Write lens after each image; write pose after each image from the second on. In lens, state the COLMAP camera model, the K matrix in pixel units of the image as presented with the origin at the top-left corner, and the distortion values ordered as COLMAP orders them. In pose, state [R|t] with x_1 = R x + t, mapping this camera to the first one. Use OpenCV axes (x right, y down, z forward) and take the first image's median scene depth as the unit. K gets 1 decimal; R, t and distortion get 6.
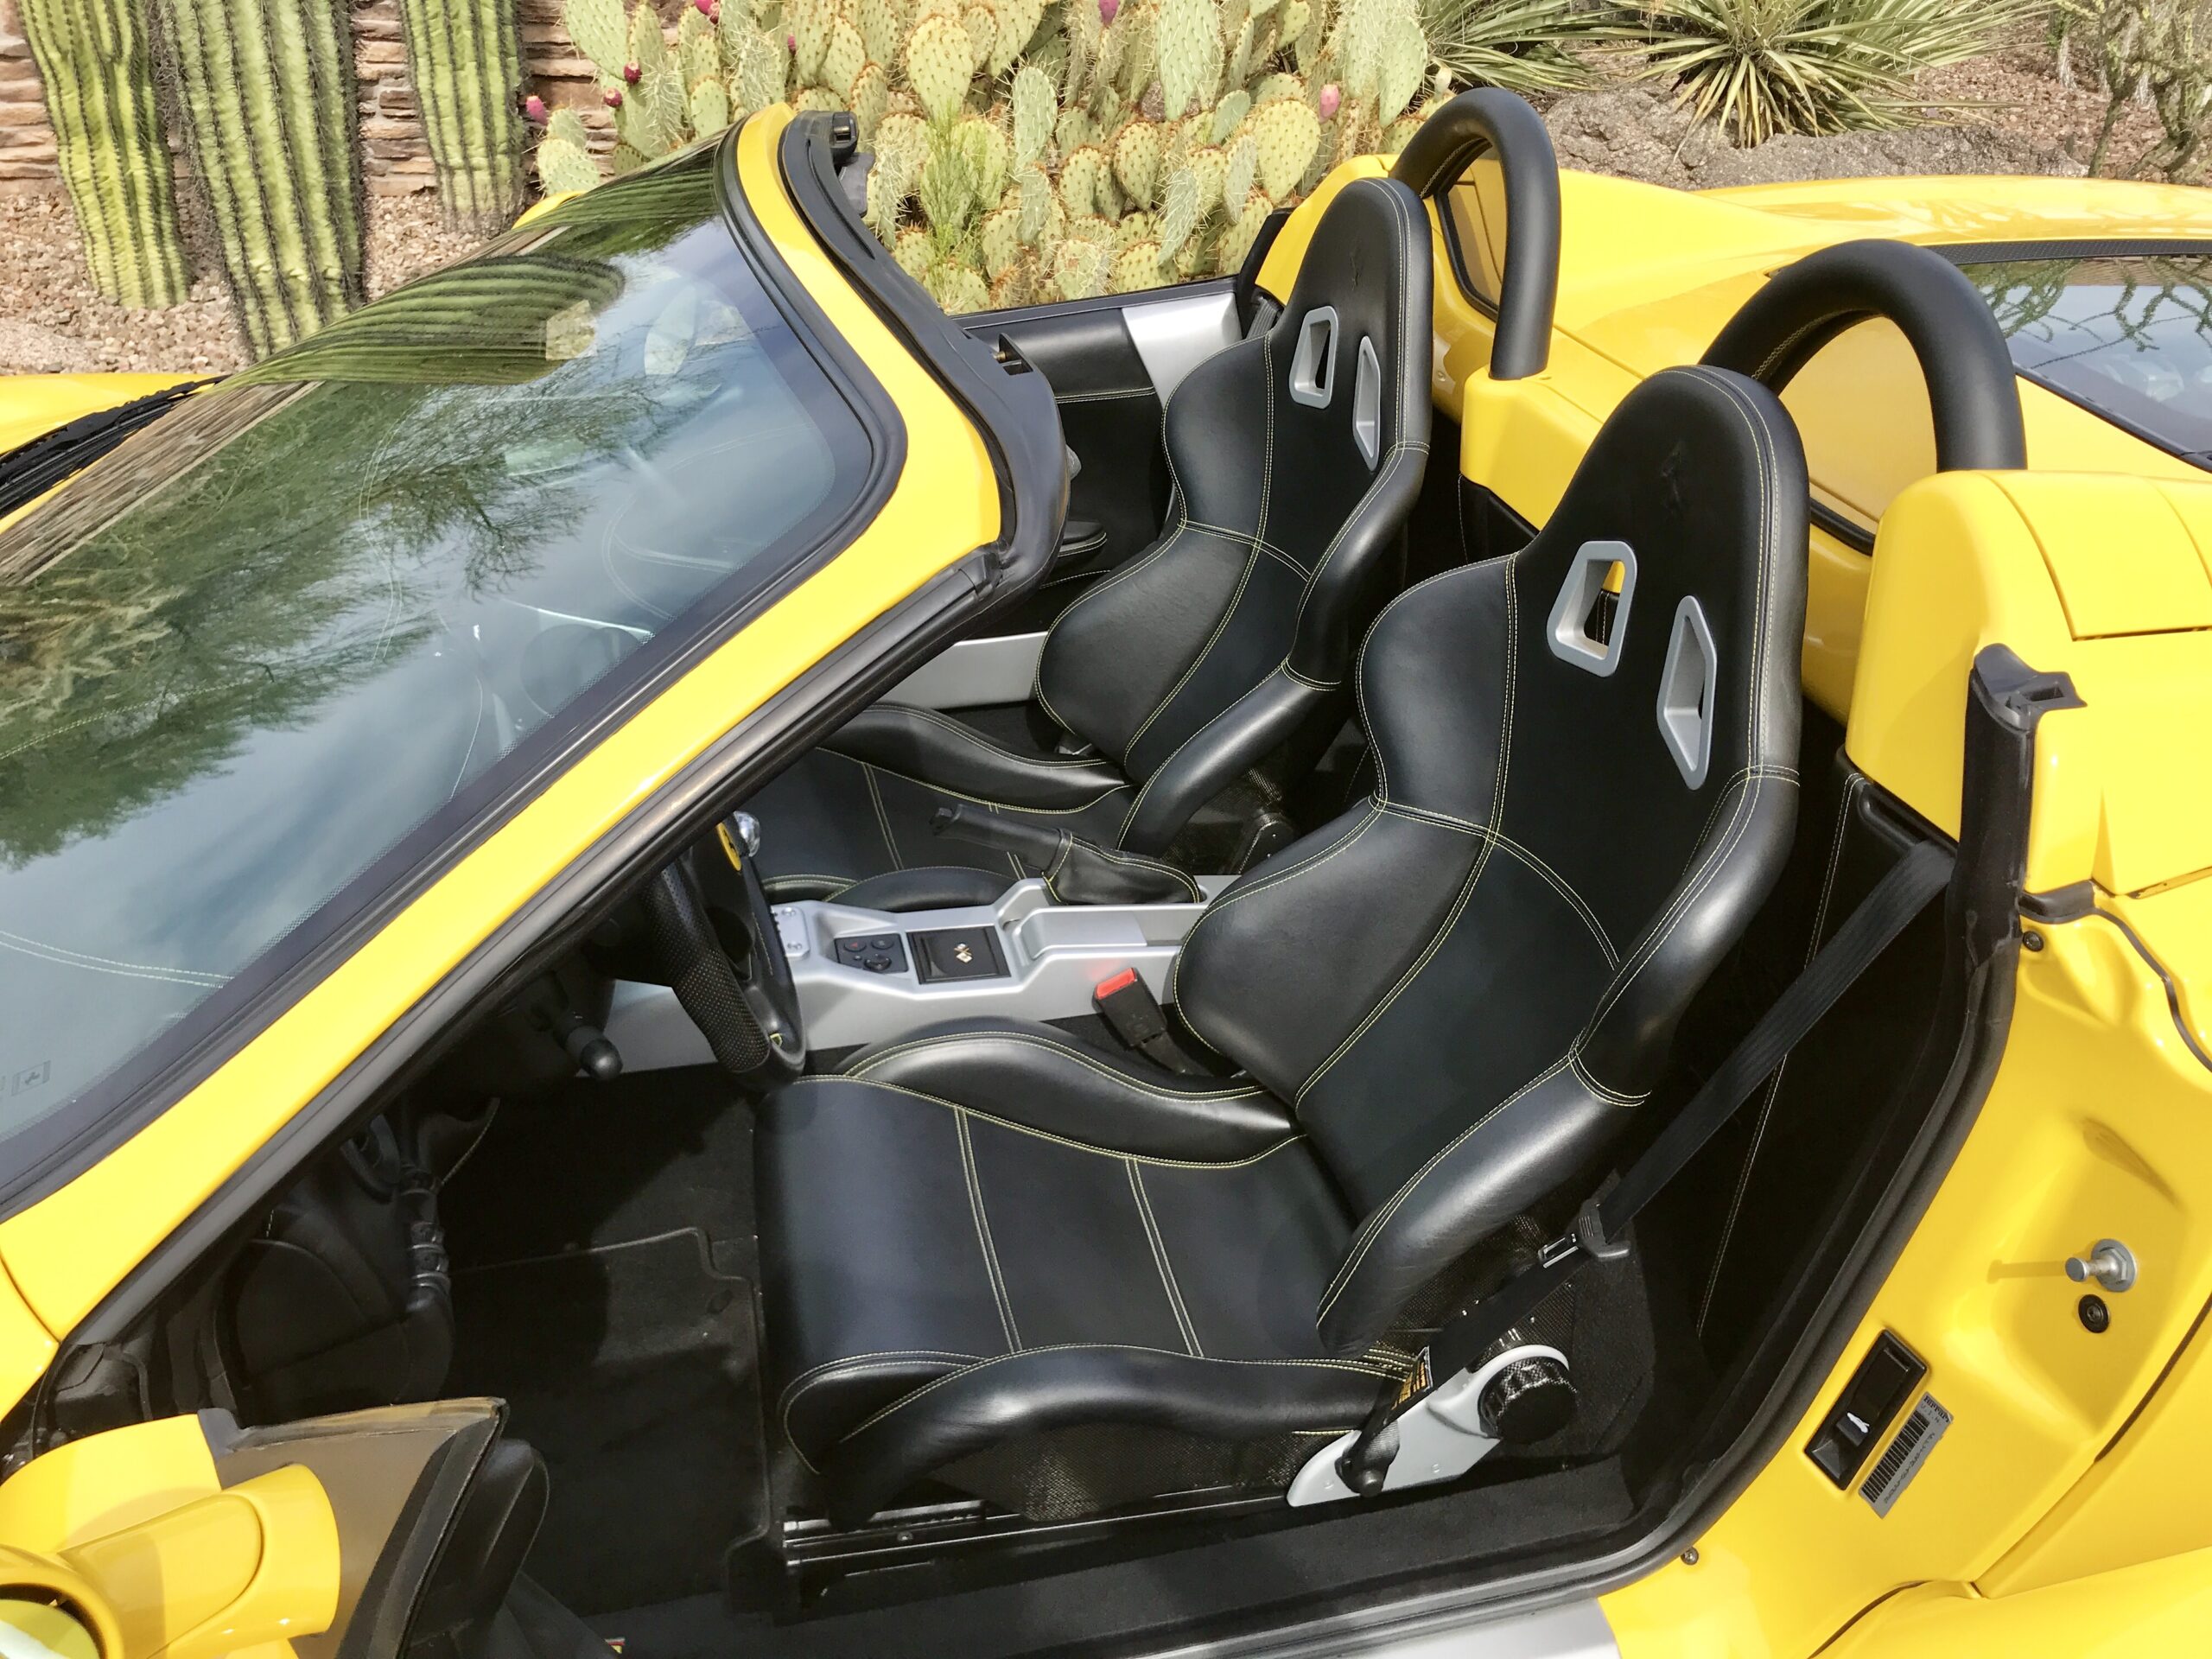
lens RADIAL K [[1858.0, 0, 1107.1], [0, 1858.0, 806.5], [0, 0, 1]] dist [0.006349, -0.003302]
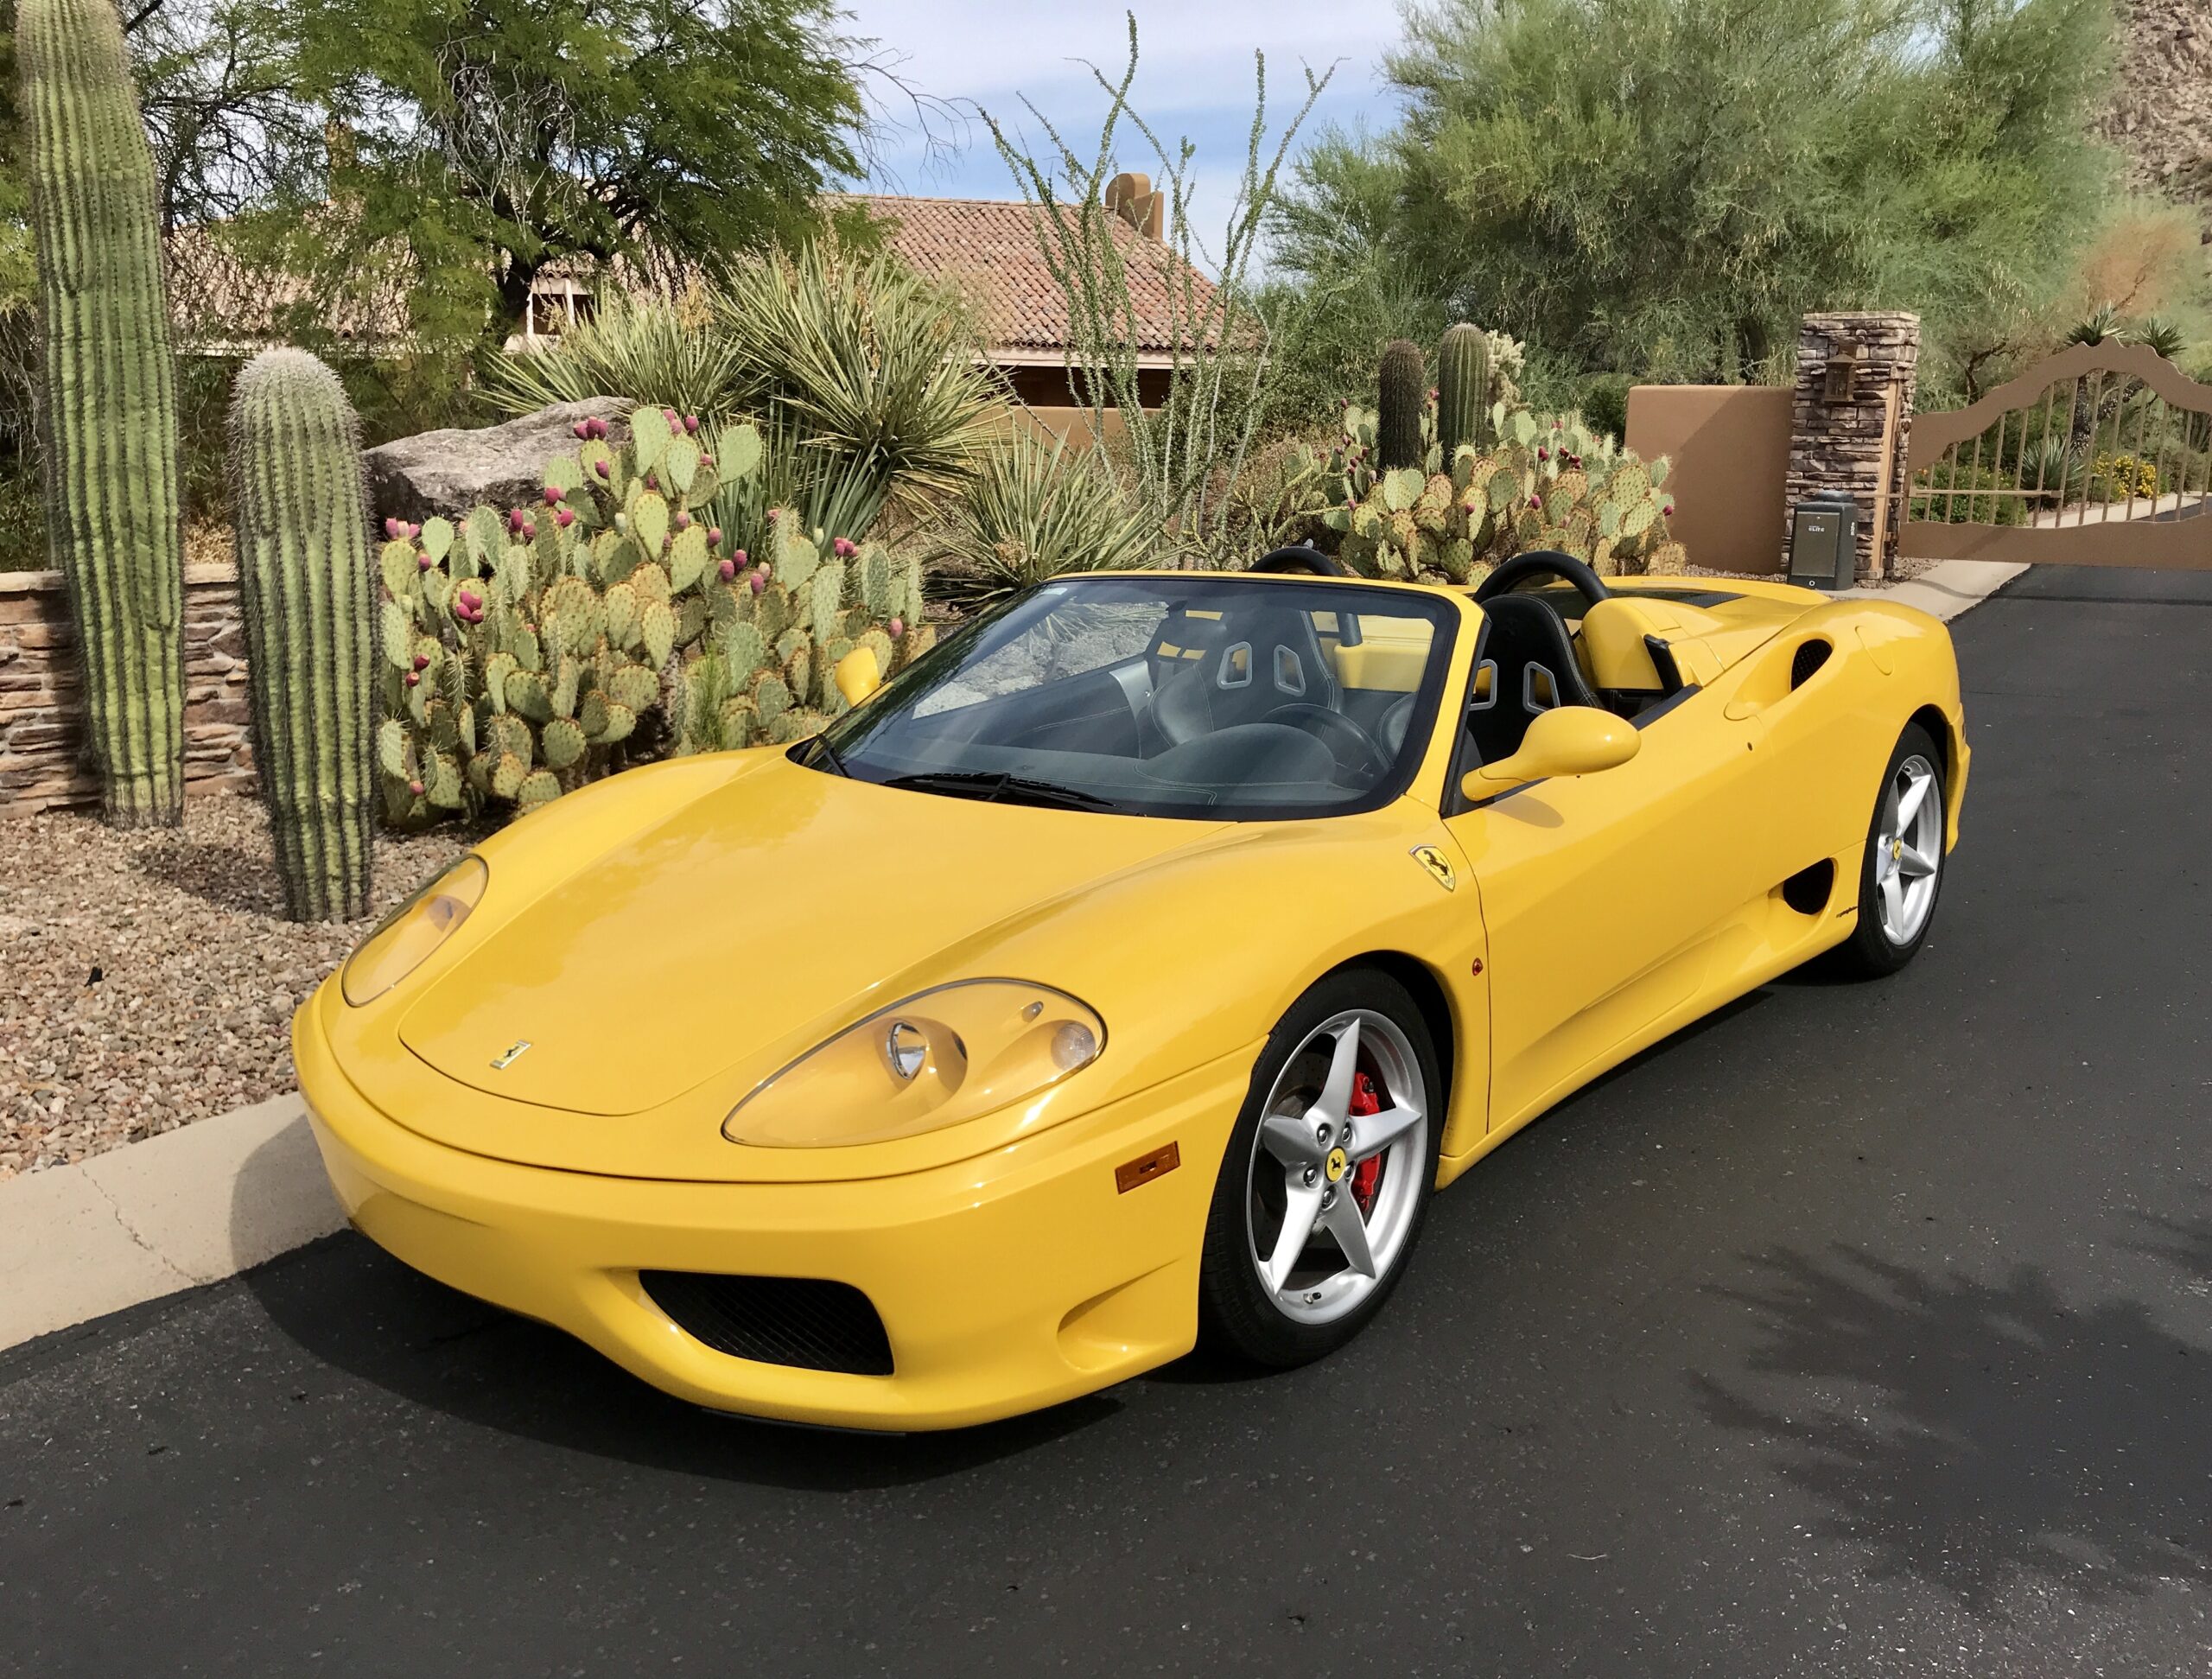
lens RADIAL K [[1899.5, 0, 1135.2], [0, 1899.5, 761.0], [0, 0, 1]] dist [0.019686, -0.014676]
pose [[0.806862, -0.138035, 0.574387, -0.616736], [0.325545, 0.915251, -0.237354, 0.170928], [-0.492945, 0.378501, 0.783417, -0.324109]]
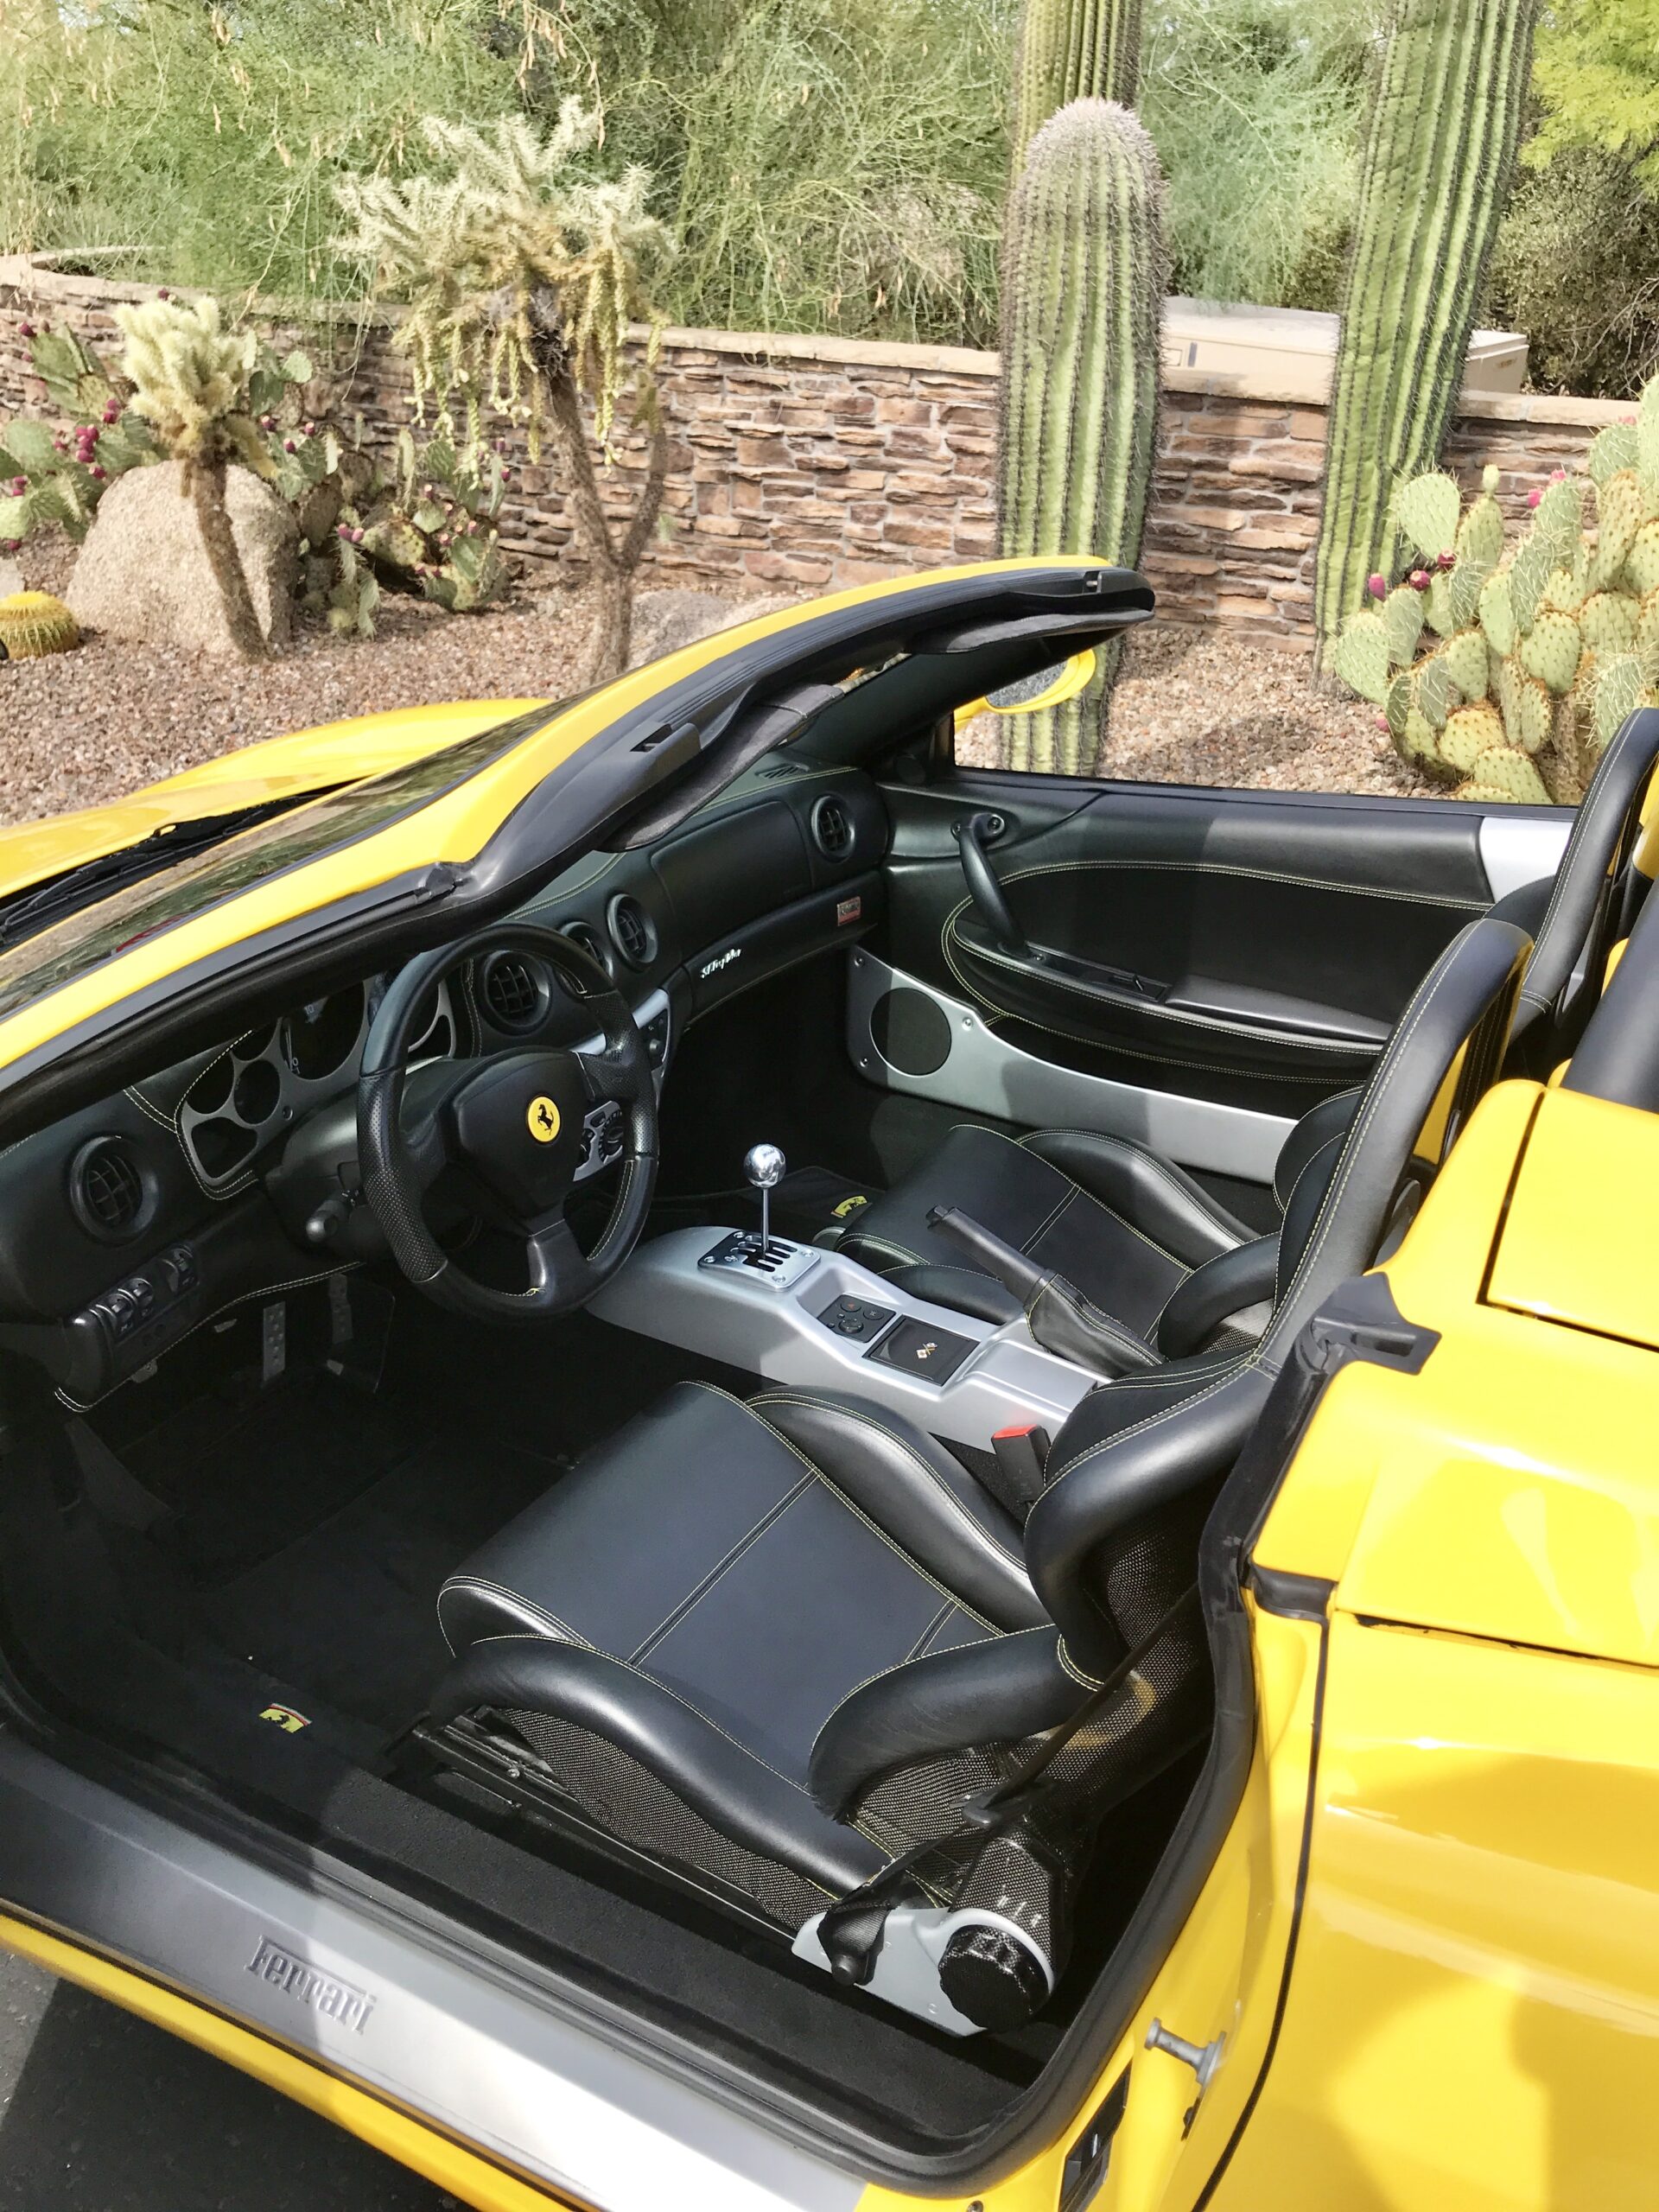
lens RADIAL K [[1858.0, 0, 822.1], [0, 1858.0, 1055.1], [0, 0, 1]] dist [0.006349, -0.003302]
pose [[0.733709, 0.264199, -0.625995, 0.195612], [-0.335765, 0.941937, 0.004002, -0.024516], [0.590705, 0.207251, 0.779817, 0.050887]]
